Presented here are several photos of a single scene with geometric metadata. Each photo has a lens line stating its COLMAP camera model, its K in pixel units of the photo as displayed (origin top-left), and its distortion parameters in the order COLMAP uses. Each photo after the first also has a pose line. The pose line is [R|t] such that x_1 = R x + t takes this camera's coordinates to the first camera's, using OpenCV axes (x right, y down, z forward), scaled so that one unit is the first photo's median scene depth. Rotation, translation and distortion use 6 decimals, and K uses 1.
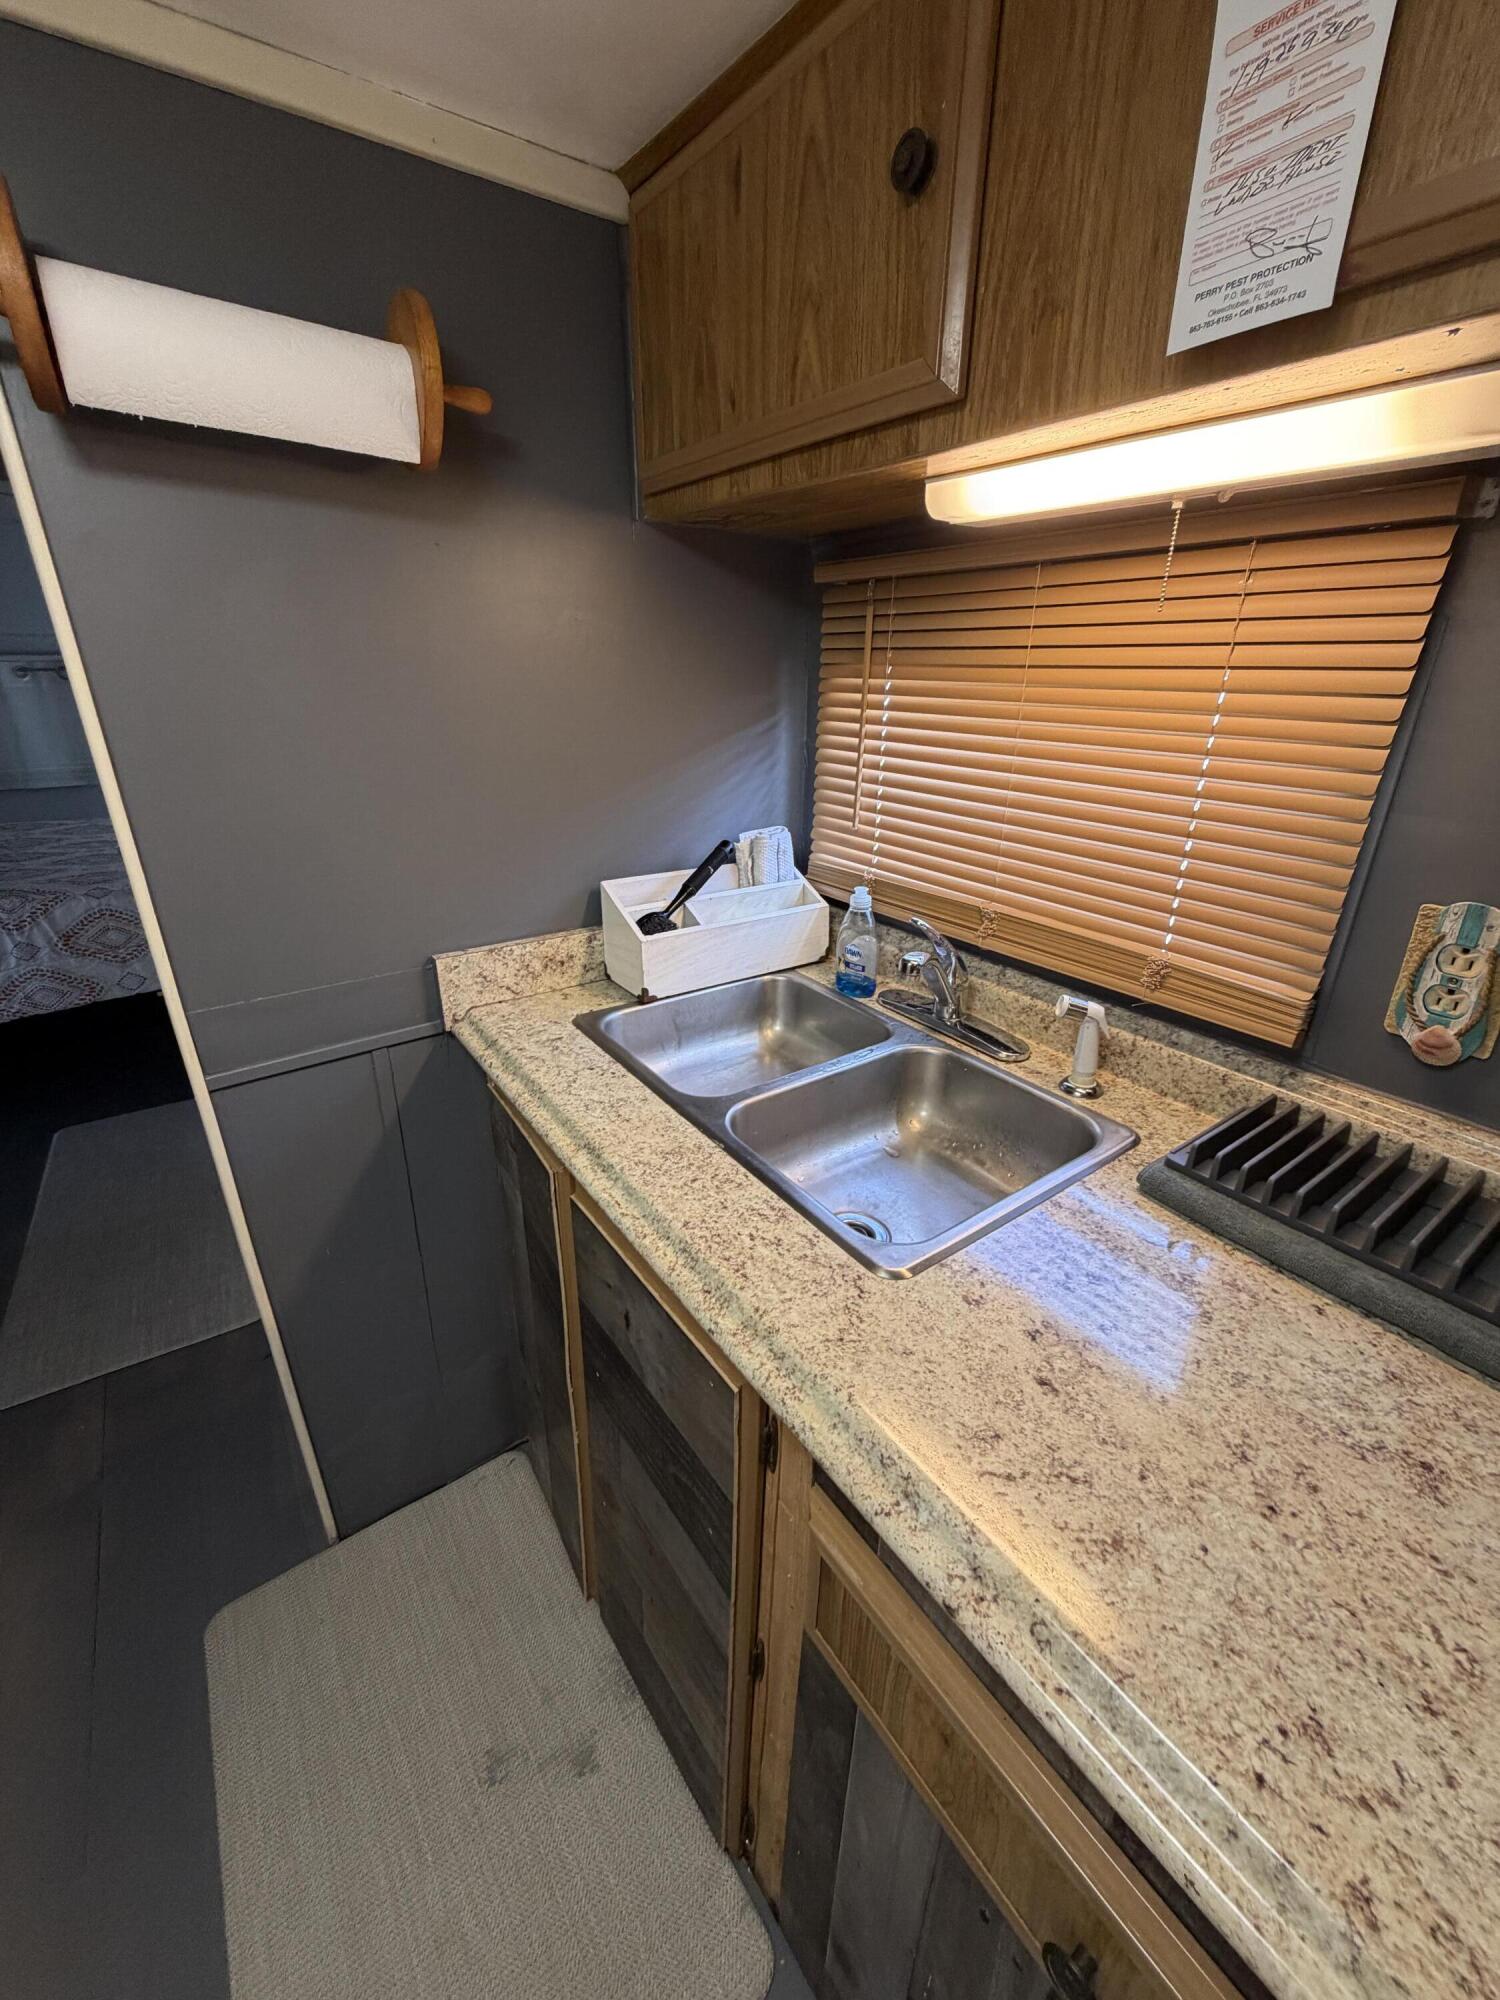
lens RADIAL K [[795.5, 0, 751.2], [0, 795.5, 992.8], [0, 0, 1]] dist [-0.002427, 0.000347]
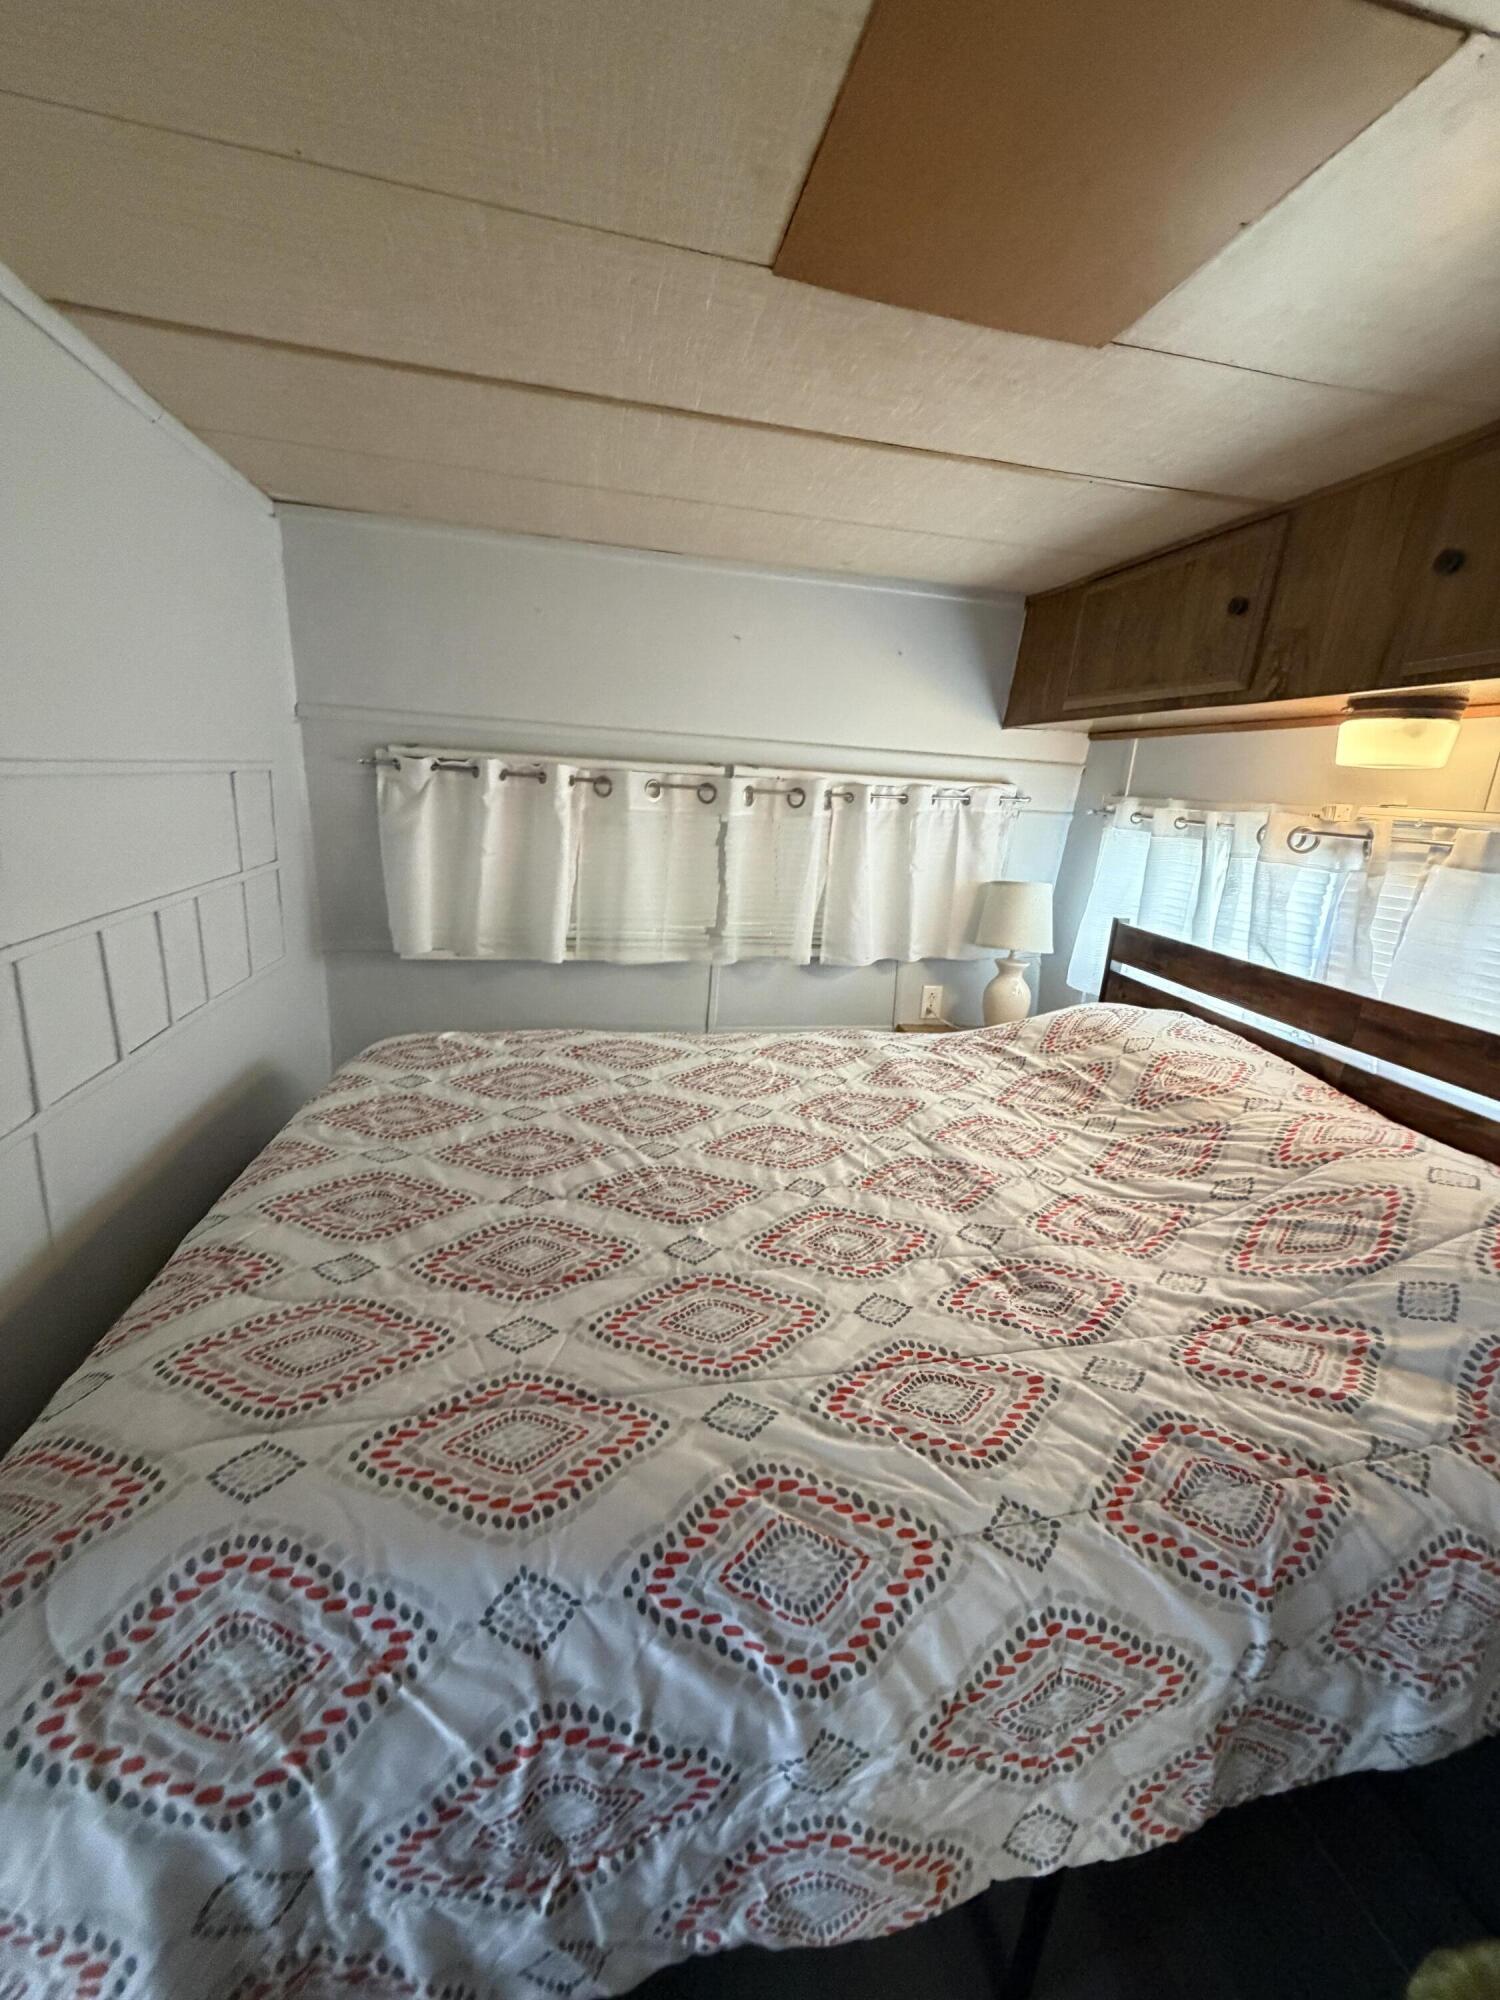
lens RADIAL K [[795.5, 0, 751.2], [0, 795.5, 992.8], [0, 0, 1]] dist [-0.002427, 0.000347]
pose [[0.919647, 0.142954, -0.365805, -1.778300], [-0.194528, 0.974927, -0.108055, -0.574108], [0.341187, 0.170532, 0.924397, 1.397378]]
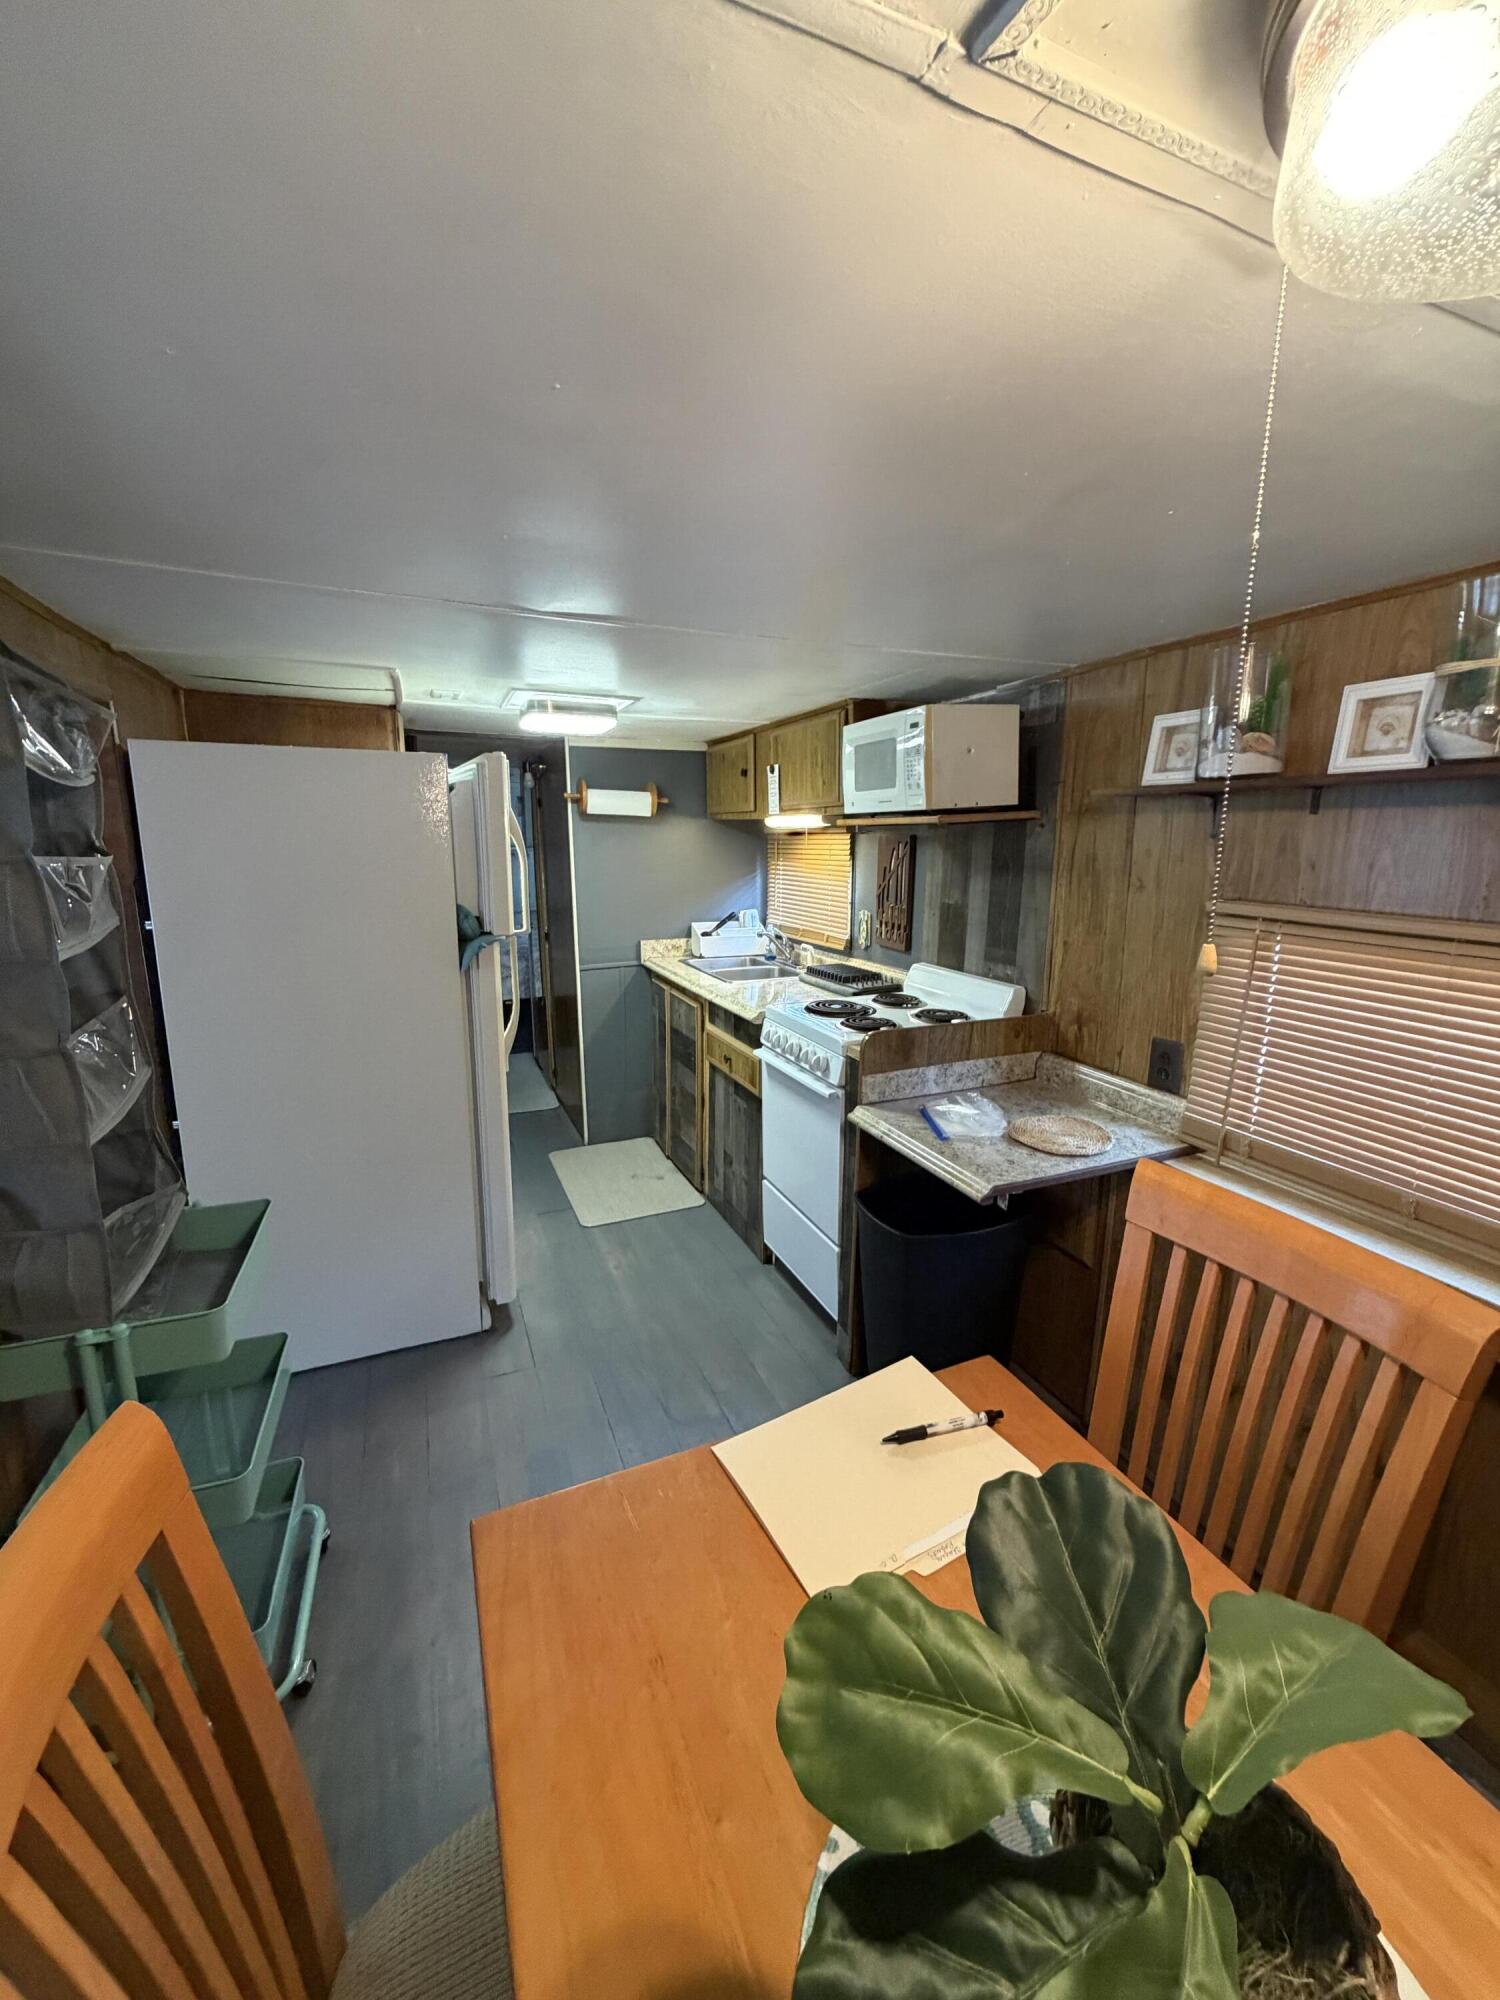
lens RADIAL K [[795.5, 0, 751.2], [0, 795.5, 992.8], [0, 0, 1]] dist [-0.002427, 0.000347]
pose [[0.976586, 0.028324, -0.213255, 0.745933], [-0.069966, 0.979221, -0.190346, 0.739168], [0.203432, 0.200810, 0.958275, -1.986016]]
